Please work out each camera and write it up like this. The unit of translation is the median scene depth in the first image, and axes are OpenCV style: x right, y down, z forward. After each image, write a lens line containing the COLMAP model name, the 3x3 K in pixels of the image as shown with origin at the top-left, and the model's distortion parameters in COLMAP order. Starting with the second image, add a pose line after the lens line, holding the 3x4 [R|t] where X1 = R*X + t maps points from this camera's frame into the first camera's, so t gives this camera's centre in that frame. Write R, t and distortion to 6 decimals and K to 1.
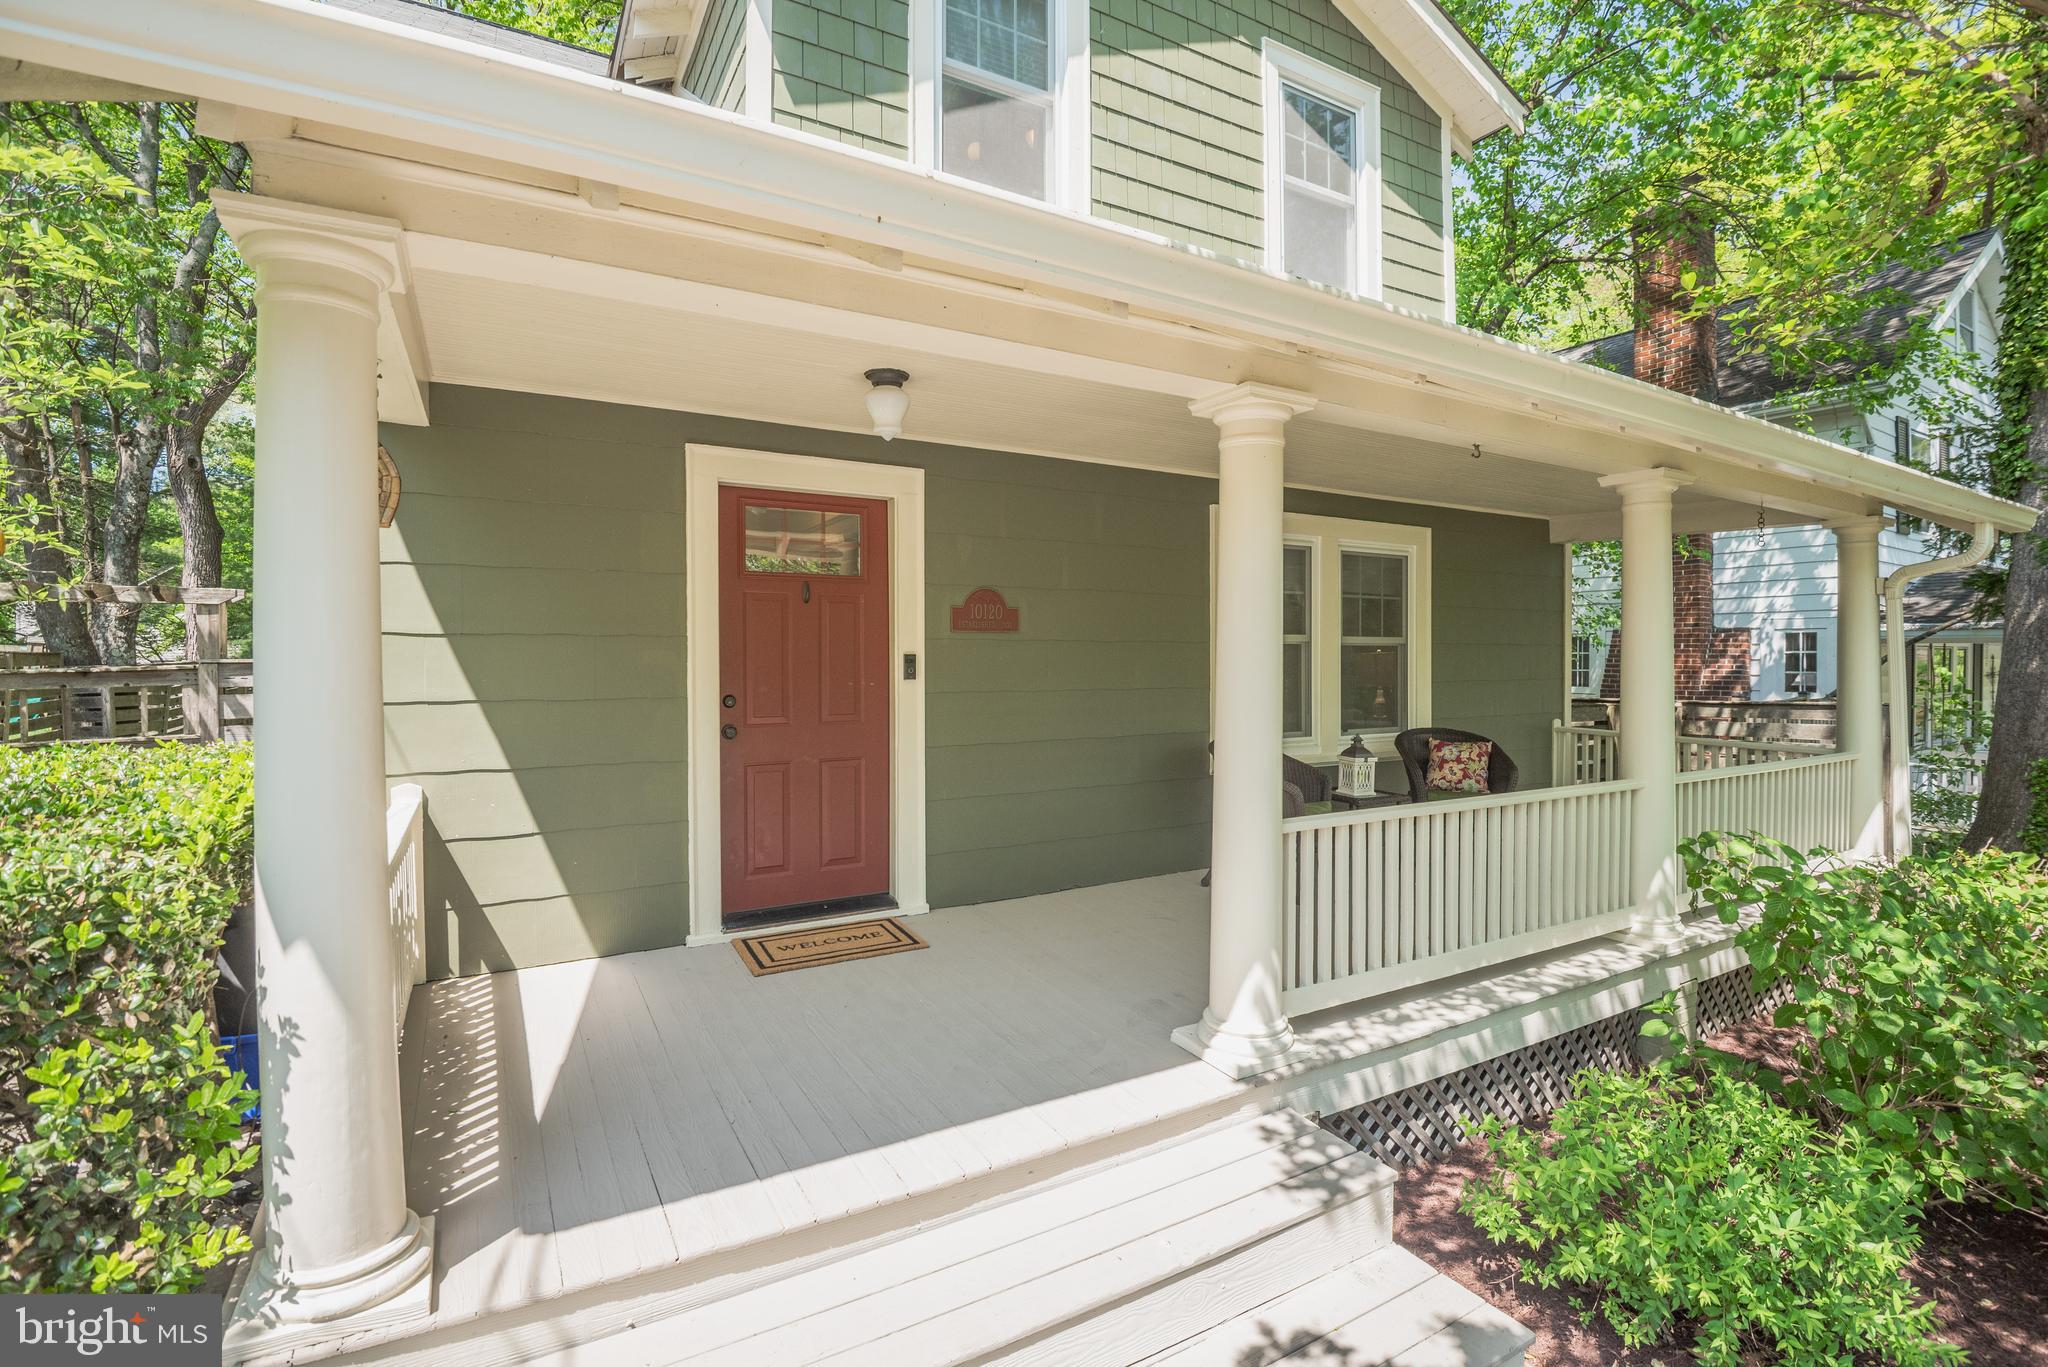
lens RADIAL K [[923.8, 0, 1011.5], [0, 923.8, 681.5], [0, 0, 1]] dist [-0.024298, -0.000363]
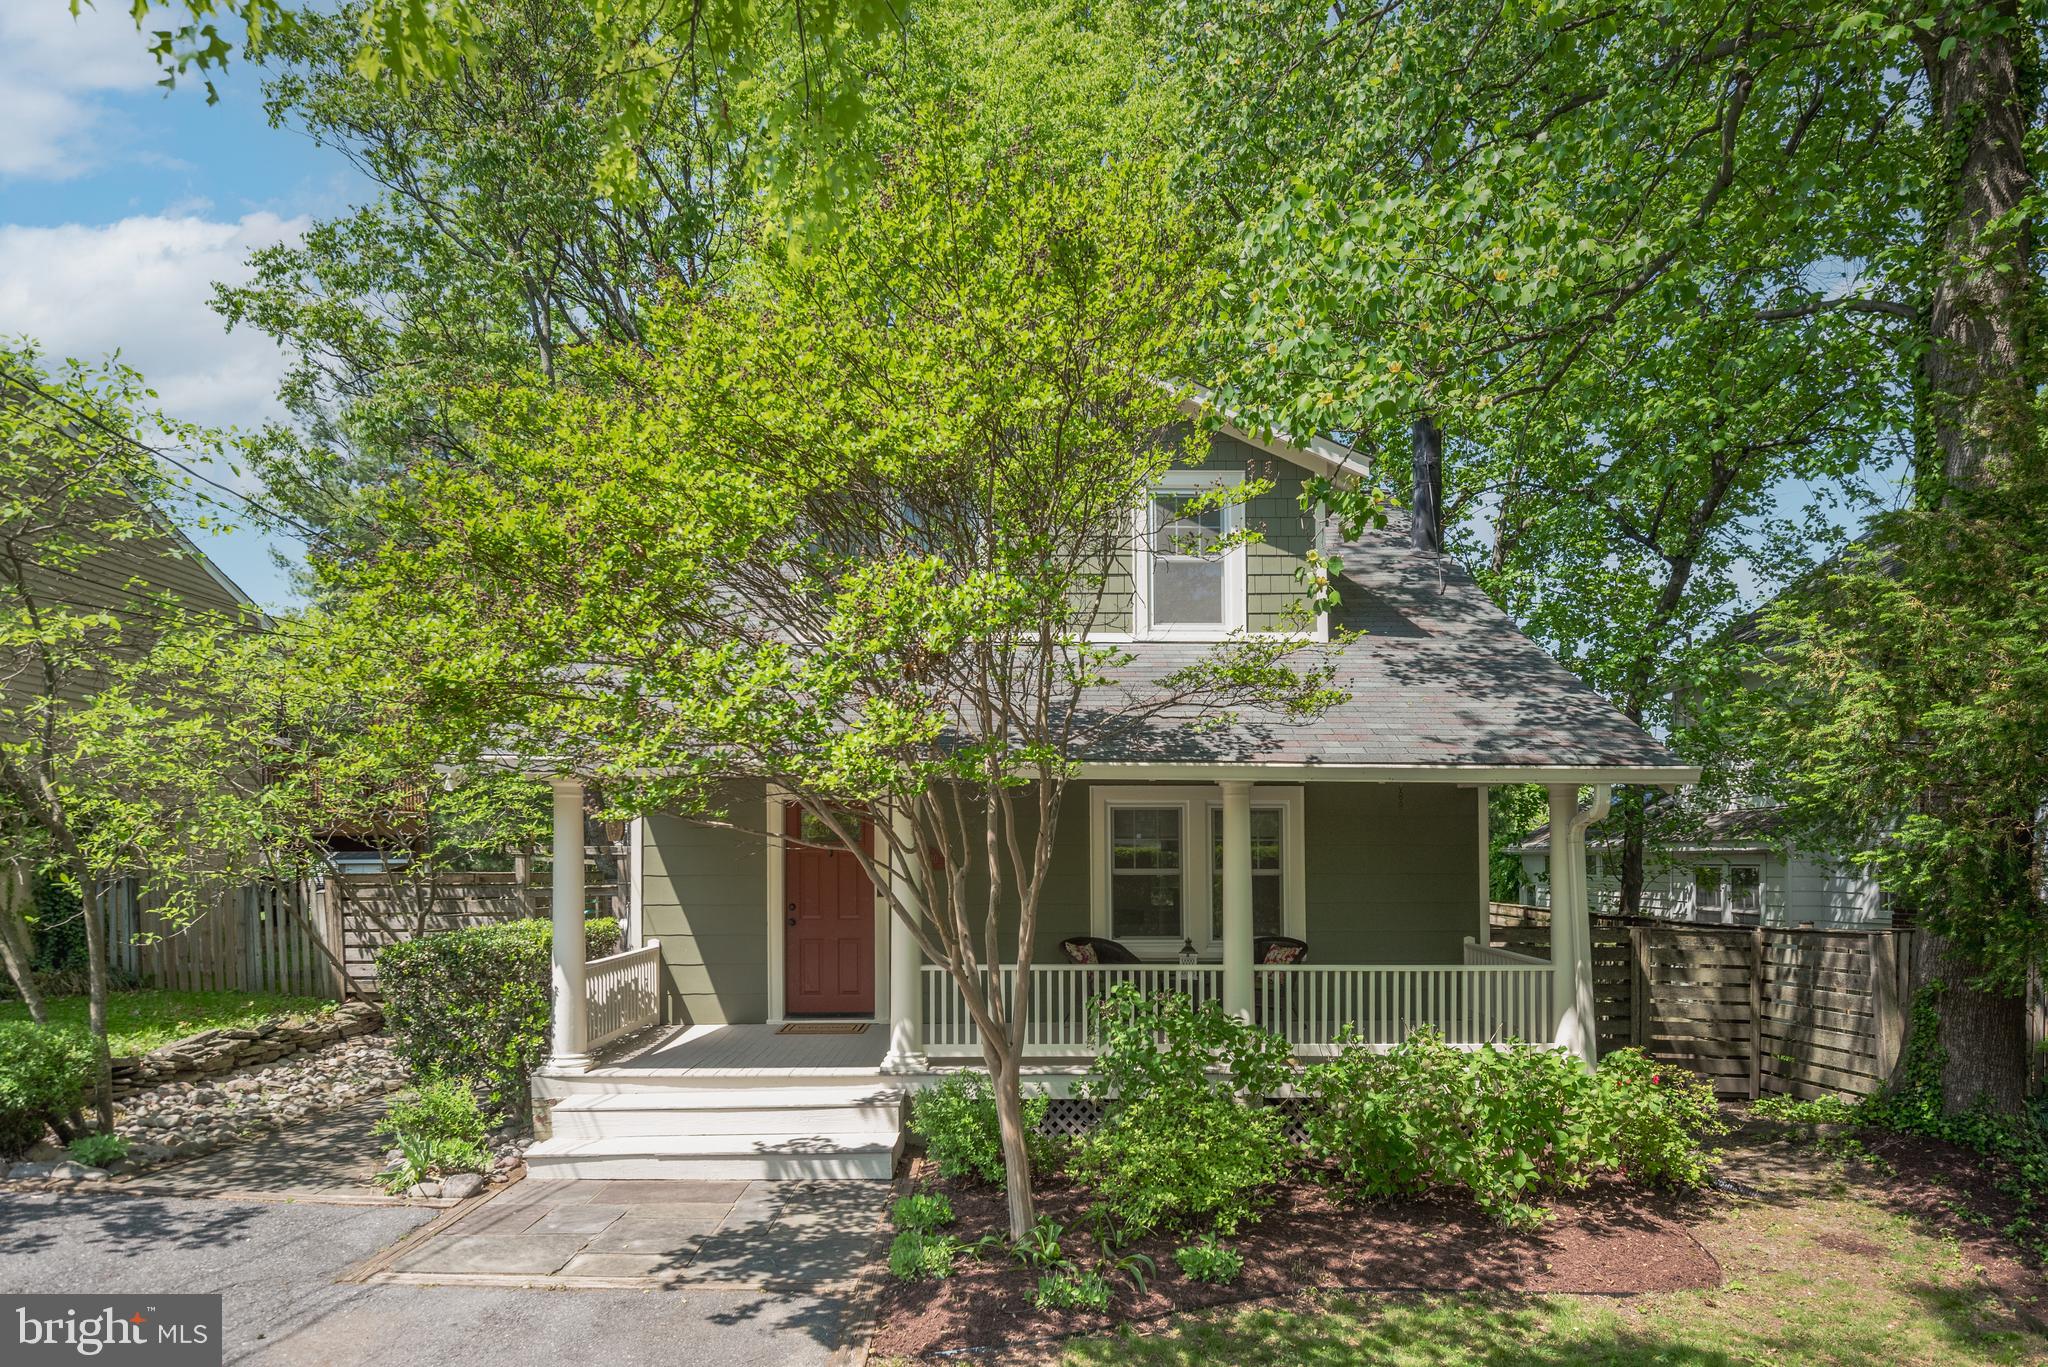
lens RADIAL K [[1097.1, 0, 1041.8], [0, 1097.1, 865.9], [0, 0, 1]] dist [-0.027273, -0.001631]
pose [[0.877640, -0.003875, -0.479305, 1.168636], [-0.010410, 0.999577, -0.027142, -0.009037], [0.479207, 0.028811, 0.877229, -0.749710]]
